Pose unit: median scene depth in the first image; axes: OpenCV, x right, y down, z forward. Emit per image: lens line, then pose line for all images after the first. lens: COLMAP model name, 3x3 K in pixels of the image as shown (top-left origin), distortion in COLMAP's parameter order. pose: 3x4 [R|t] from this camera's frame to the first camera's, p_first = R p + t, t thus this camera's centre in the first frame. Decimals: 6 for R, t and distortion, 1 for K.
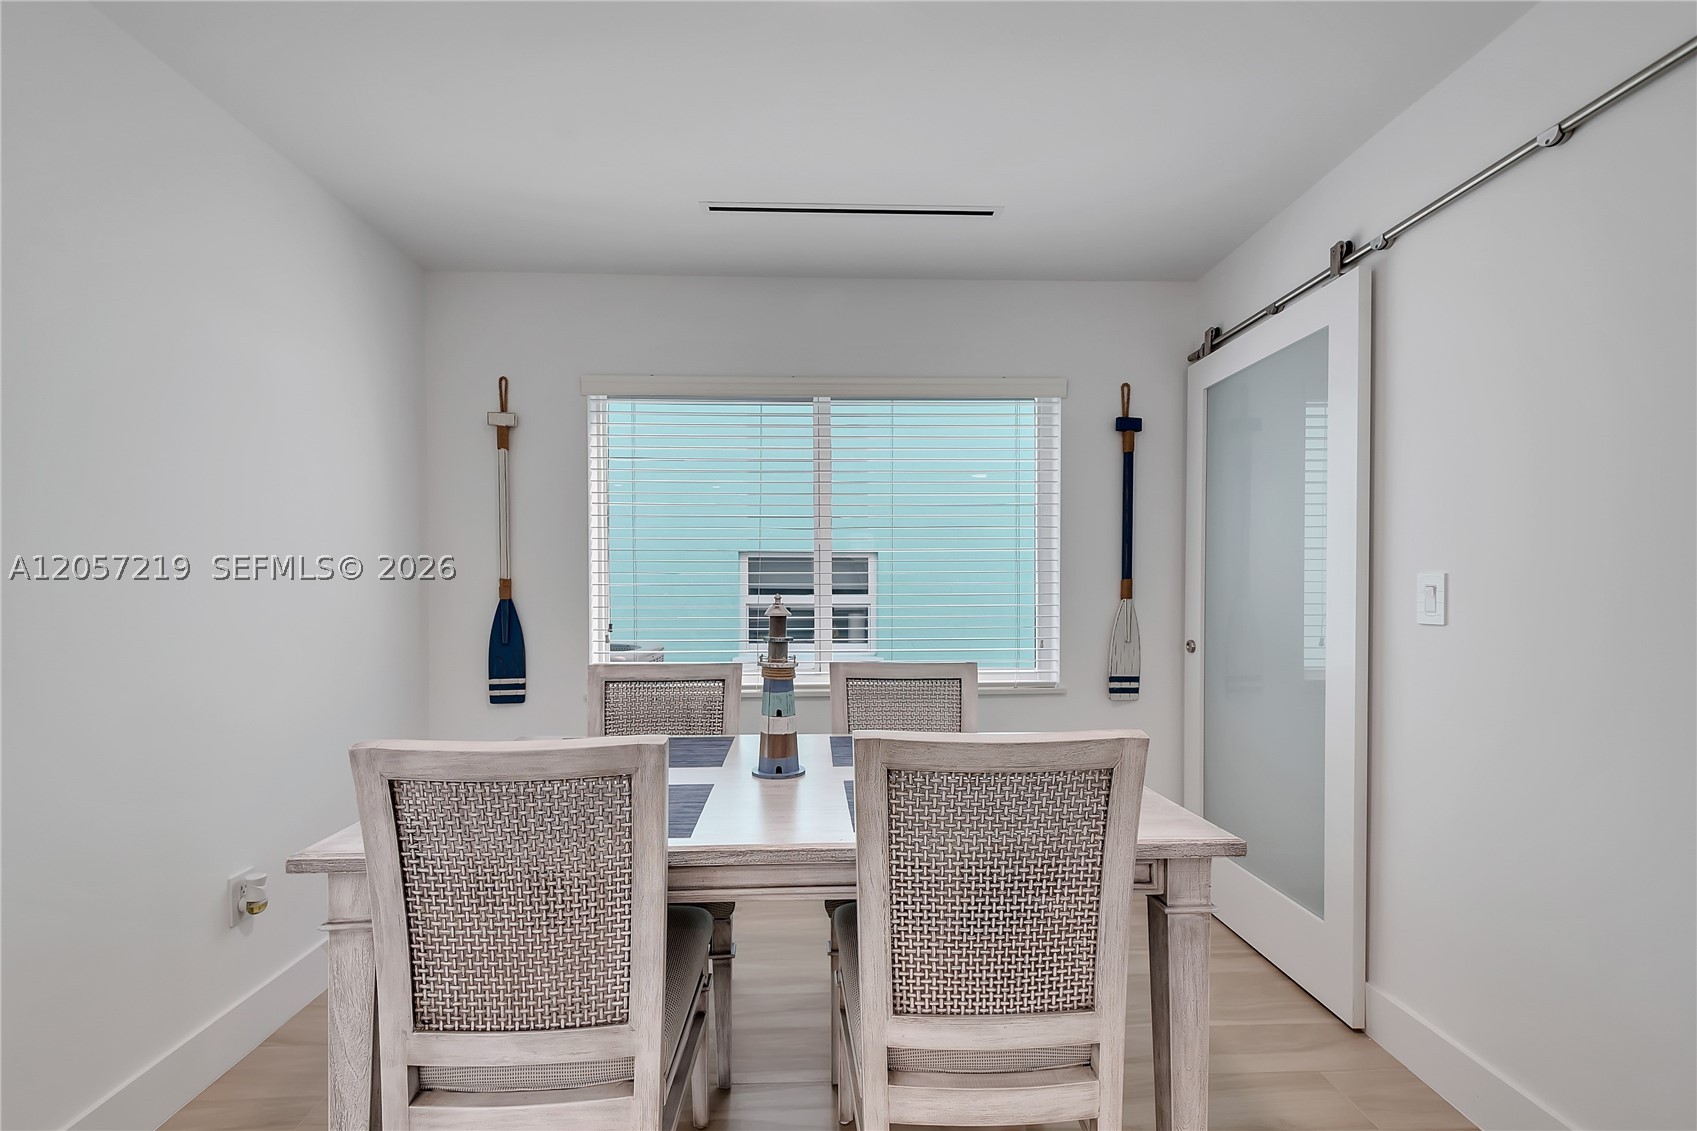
lens RADIAL K [[750.8, 0, 844.4], [0, 750.8, 592.9], [0, 0, 1]] dist [-0.000055, -0.000090]
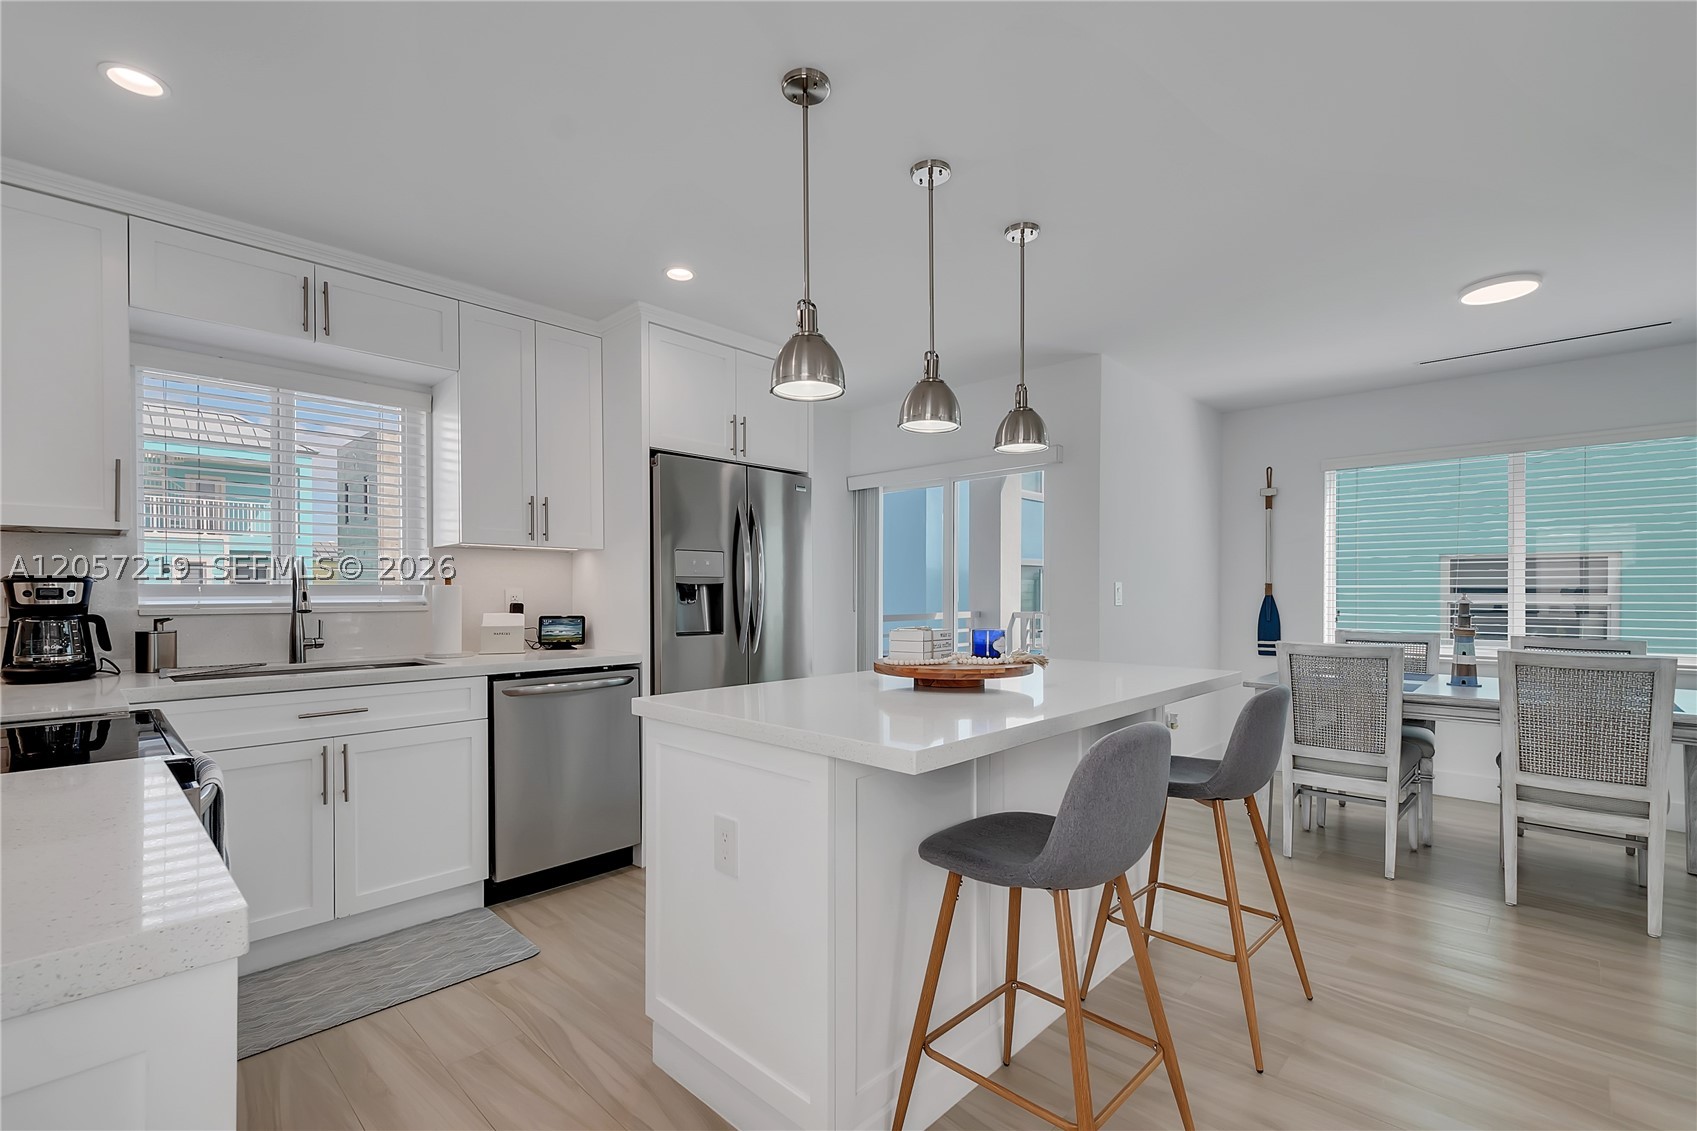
lens RADIAL K [[750.8, 0, 844.4], [0, 750.8, 592.9], [0, 0, 1]] dist [-0.000055, -0.000090]
pose [[0.689094, 0.003828, -0.724661, 0.136654], [-0.003202, 0.999992, 0.002238, 0.002653], [0.724664, 0.000779, 0.689101, -0.955555]]
